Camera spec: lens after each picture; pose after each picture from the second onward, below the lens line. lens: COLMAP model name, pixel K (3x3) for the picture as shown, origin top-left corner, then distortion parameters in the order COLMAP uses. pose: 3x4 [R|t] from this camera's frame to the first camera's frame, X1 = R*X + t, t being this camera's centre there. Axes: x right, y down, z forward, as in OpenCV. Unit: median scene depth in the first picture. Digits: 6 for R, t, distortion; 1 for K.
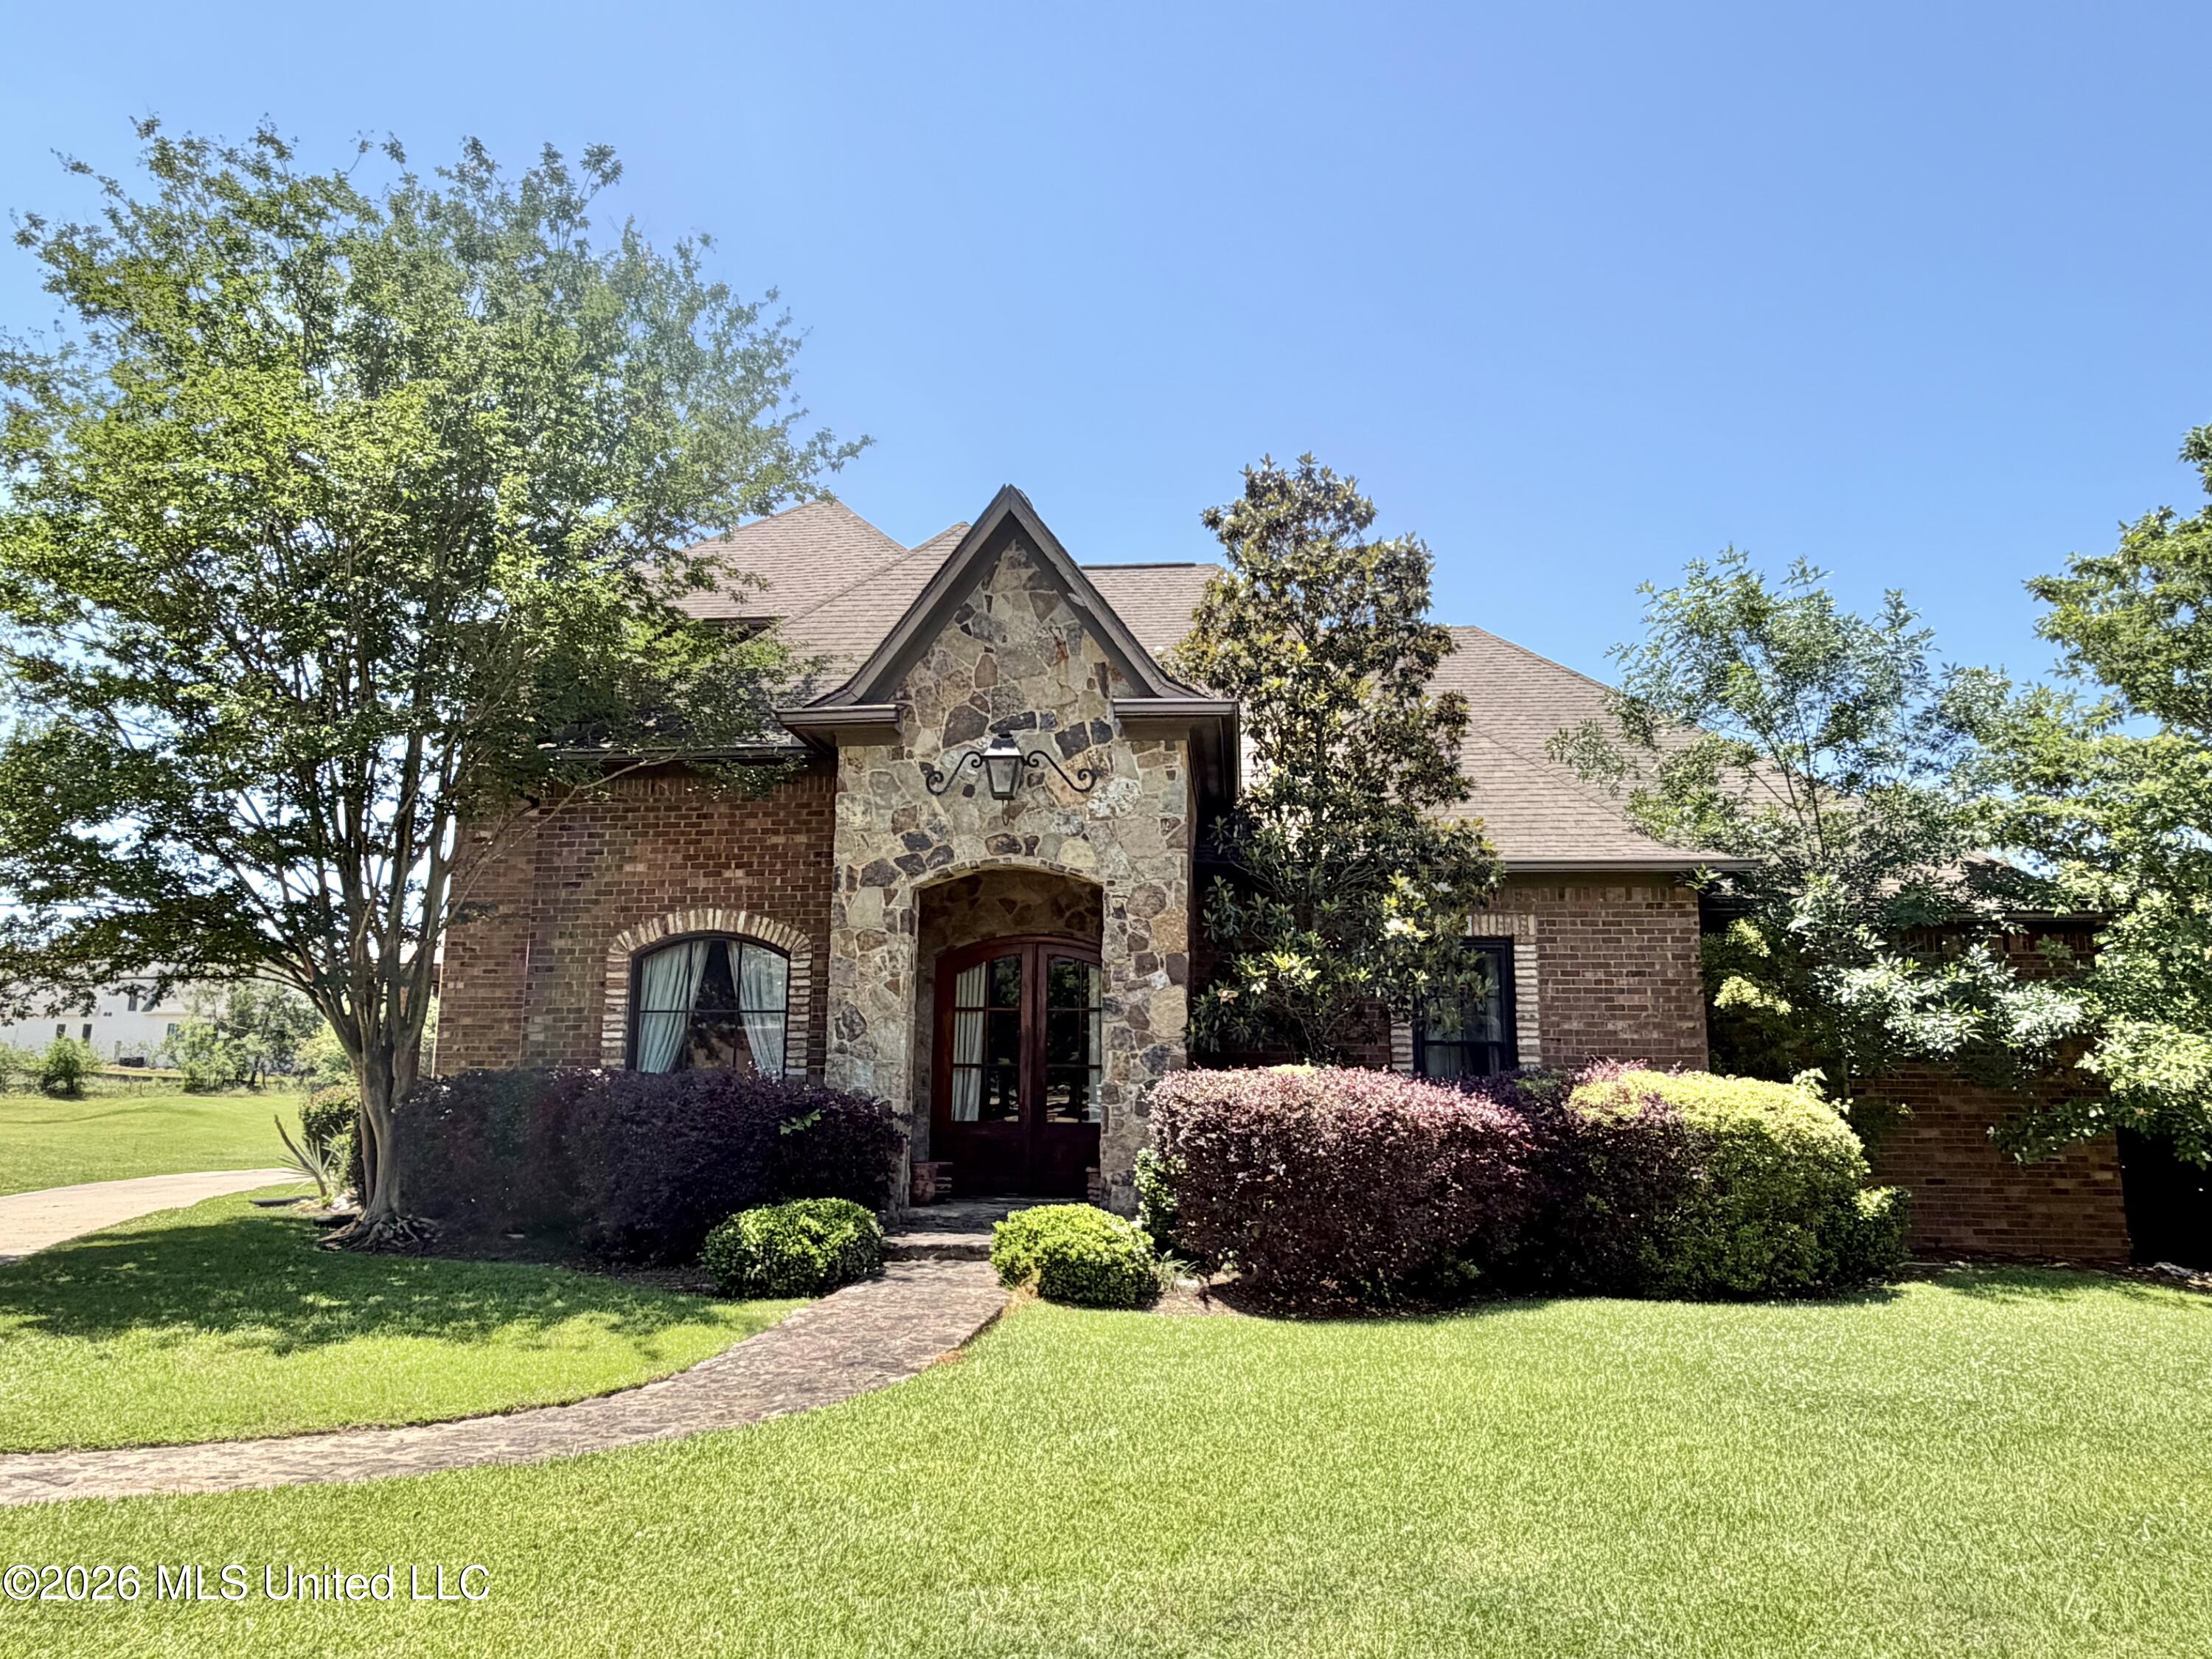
lens RADIAL K [[1537.3, 0, 1107.0], [0, 1537.3, 826.1], [0, 0, 1]] dist [-0.000209, 0.000025]
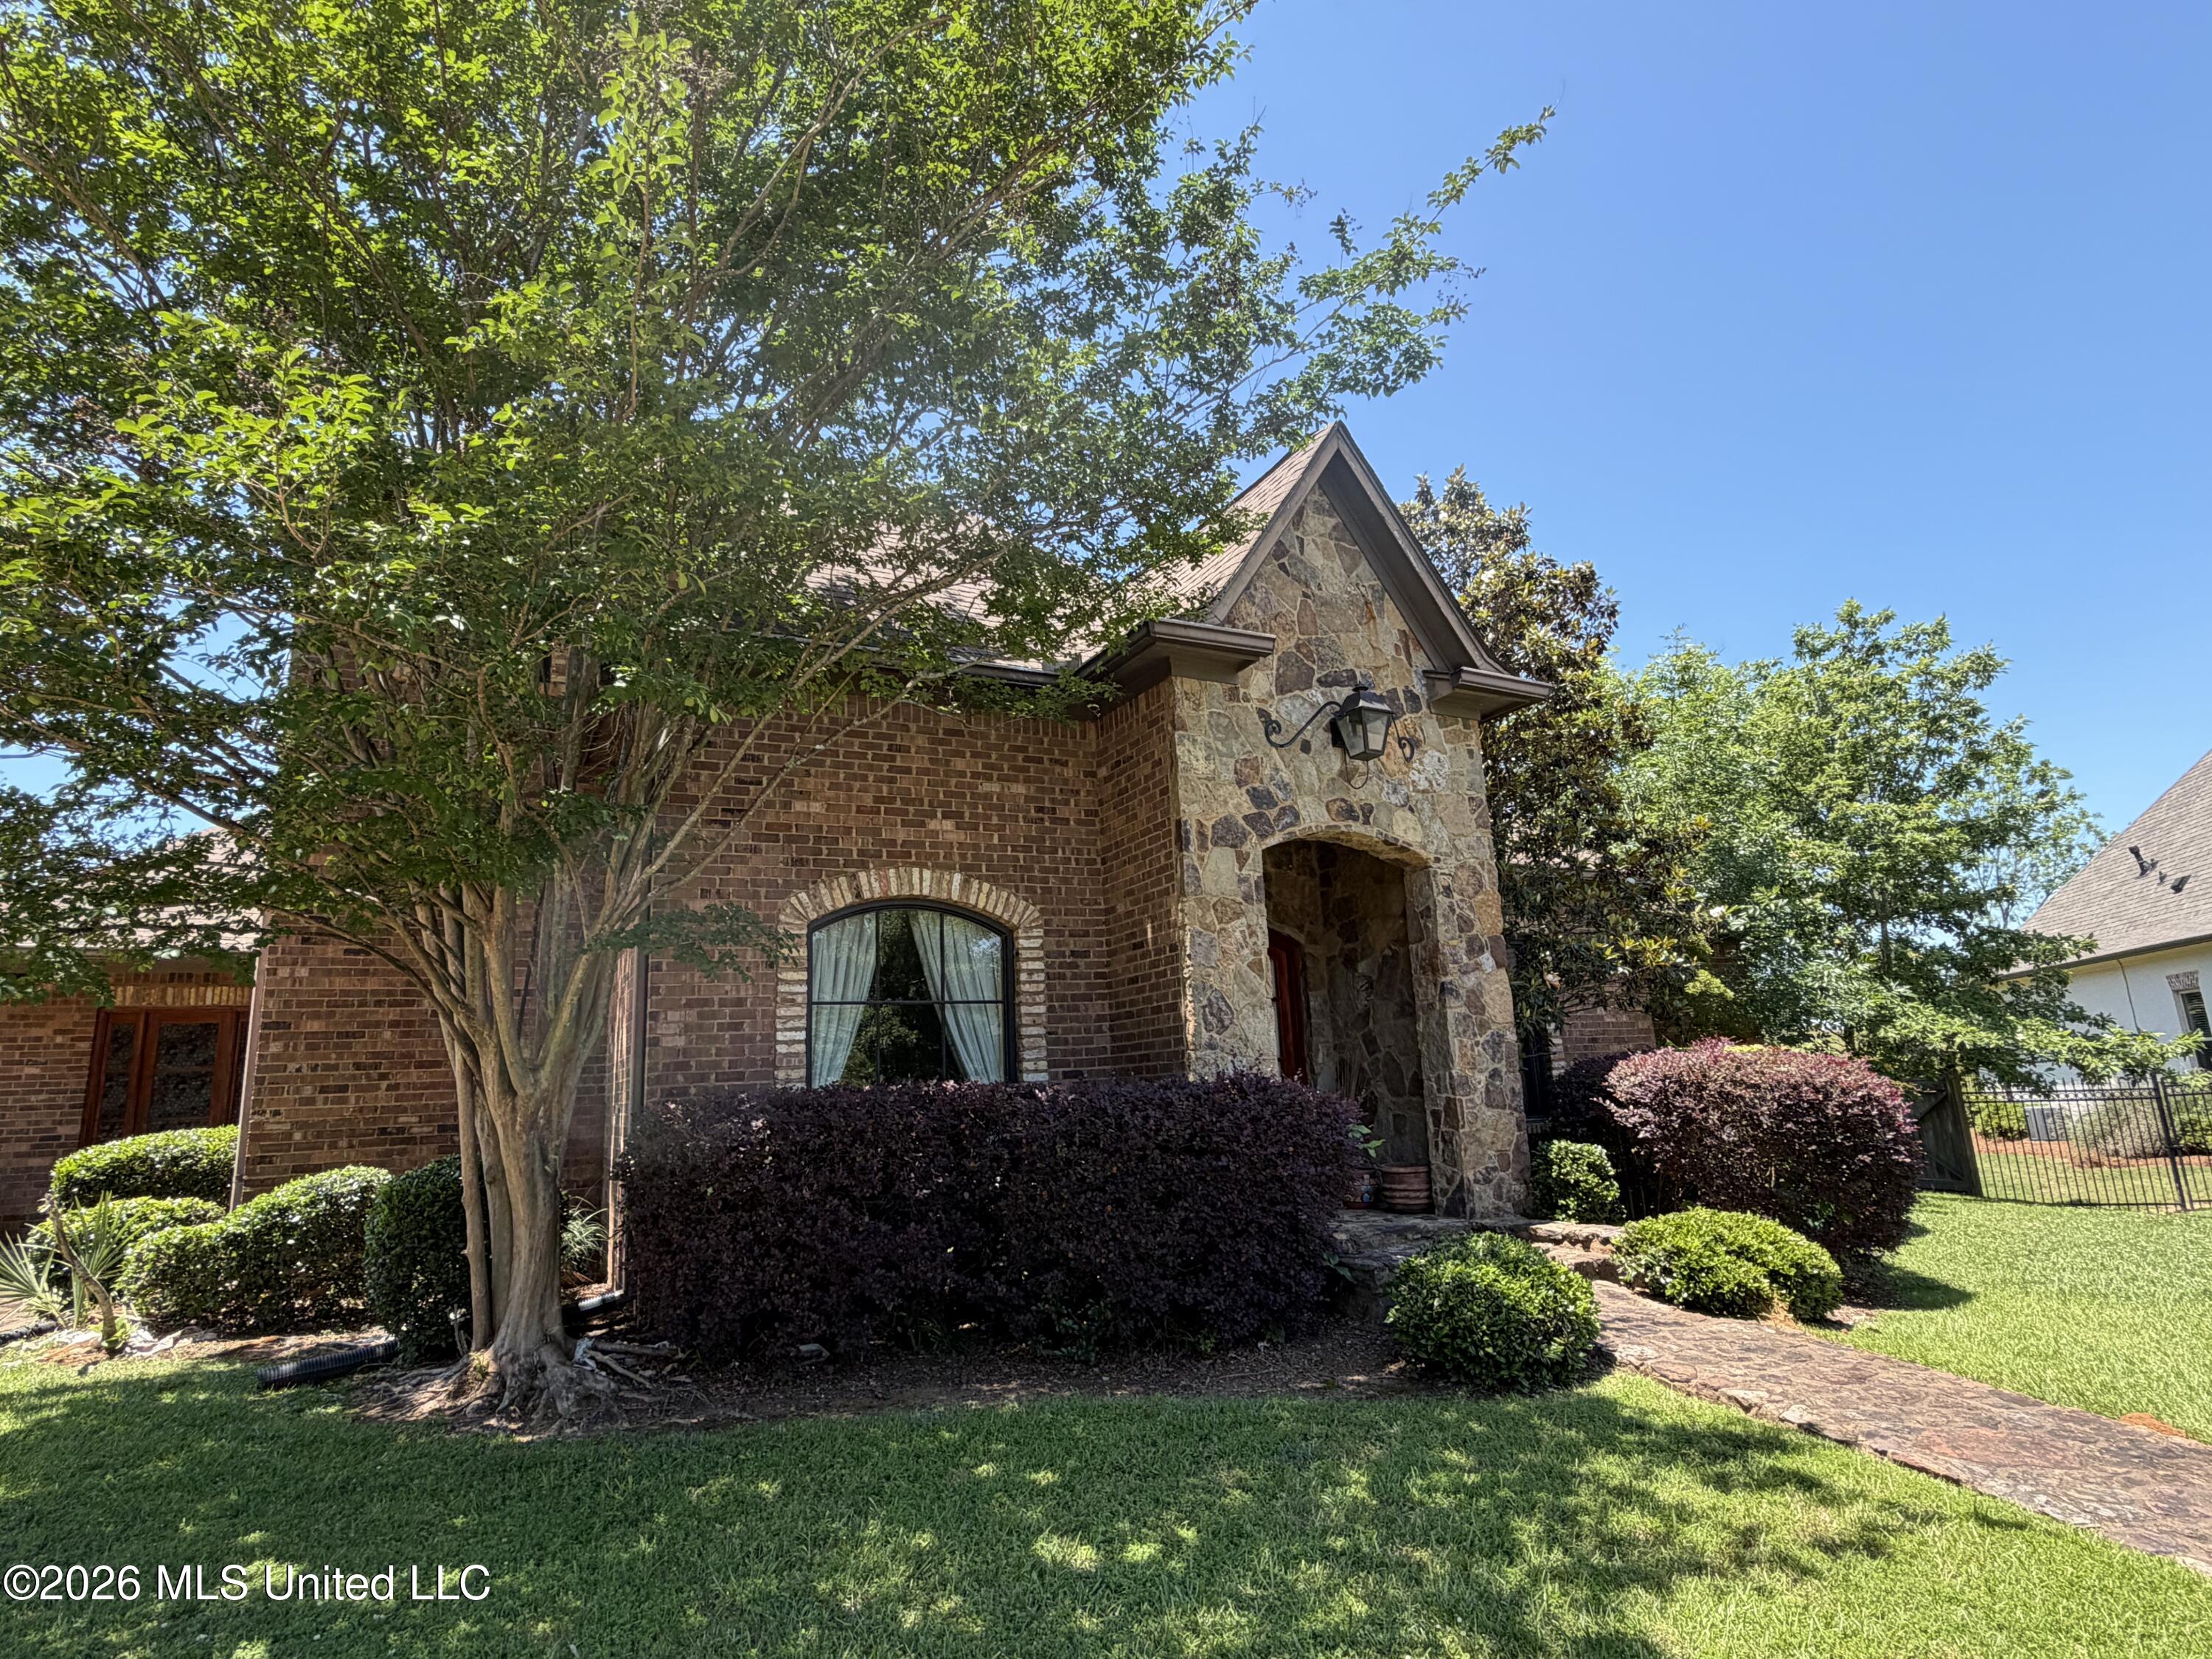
lens RADIAL K [[1165.6, 0, 1104.1], [0, 1165.6, 830.9], [0, 0, 1]] dist [0.004055, 0.000067]
pose [[0.827926, 0.076303, 0.555623, -0.552398], [-0.053707, 0.996935, -0.056881, 0.069416], [-0.558260, 0.017252, 0.829487, 0.508255]]
